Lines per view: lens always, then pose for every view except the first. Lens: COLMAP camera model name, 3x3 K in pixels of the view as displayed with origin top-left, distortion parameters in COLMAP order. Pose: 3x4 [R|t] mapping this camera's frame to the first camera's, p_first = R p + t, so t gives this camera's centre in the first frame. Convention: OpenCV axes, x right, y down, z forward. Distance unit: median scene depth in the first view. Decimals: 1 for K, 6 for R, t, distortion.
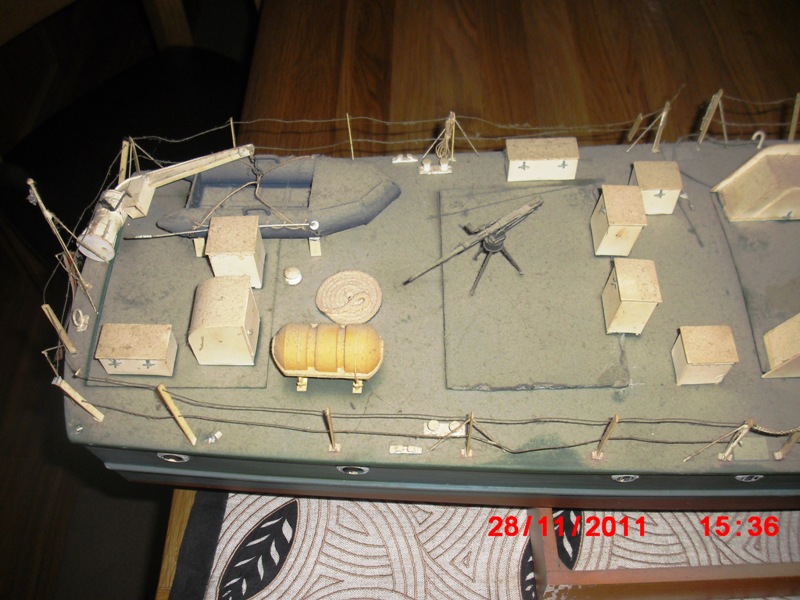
lens RADIAL K [[857.6, 0, 400.0], [0, 857.6, 300.0], [0, 0, 1]] dist [-0.163153, 0.115784]
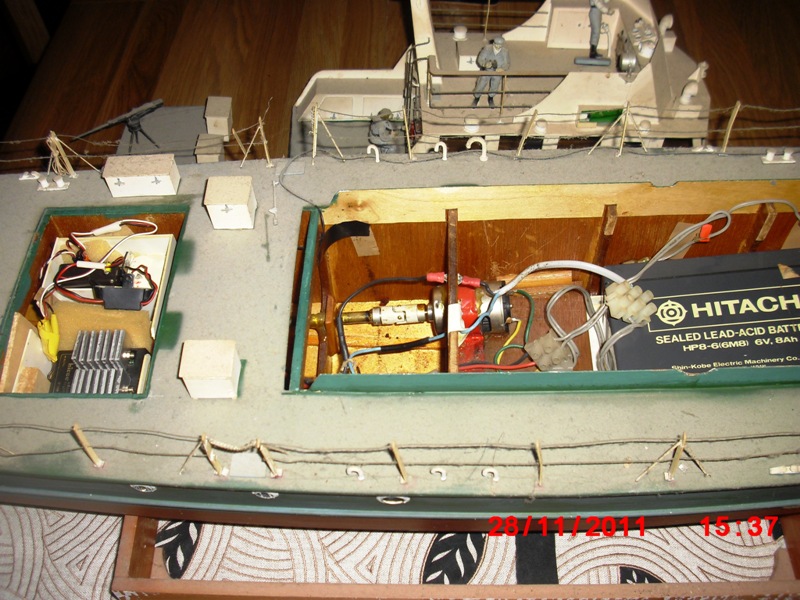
lens RADIAL K [[857.6, 0, 400.0], [0, 857.6, 300.0], [0, 0, 1]] dist [-0.163153, 0.115784]
pose [[0.999442, 0.014618, -0.030018, 0.496607], [-0.015096, 0.999762, -0.015744, -0.003635], [0.029781, 0.016188, 0.999425, -0.006661]]
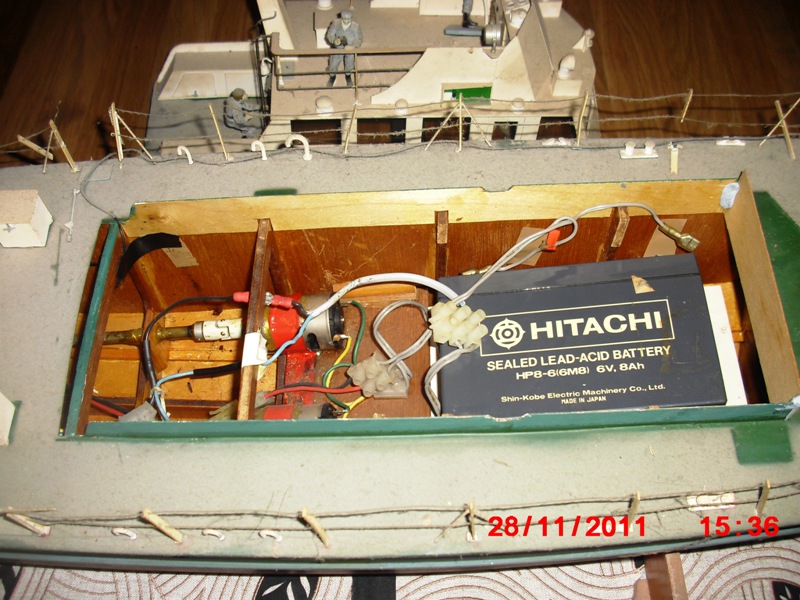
lens RADIAL K [[857.6, 0, 400.0], [0, 857.6, 300.0], [0, 0, 1]] dist [-0.163153, 0.115784]
pose [[0.999949, -0.000030, -0.010106, 0.670990], [0.000618, 0.998307, 0.058156, -0.090616], [0.010087, -0.058159, 0.998256, 0.094898]]
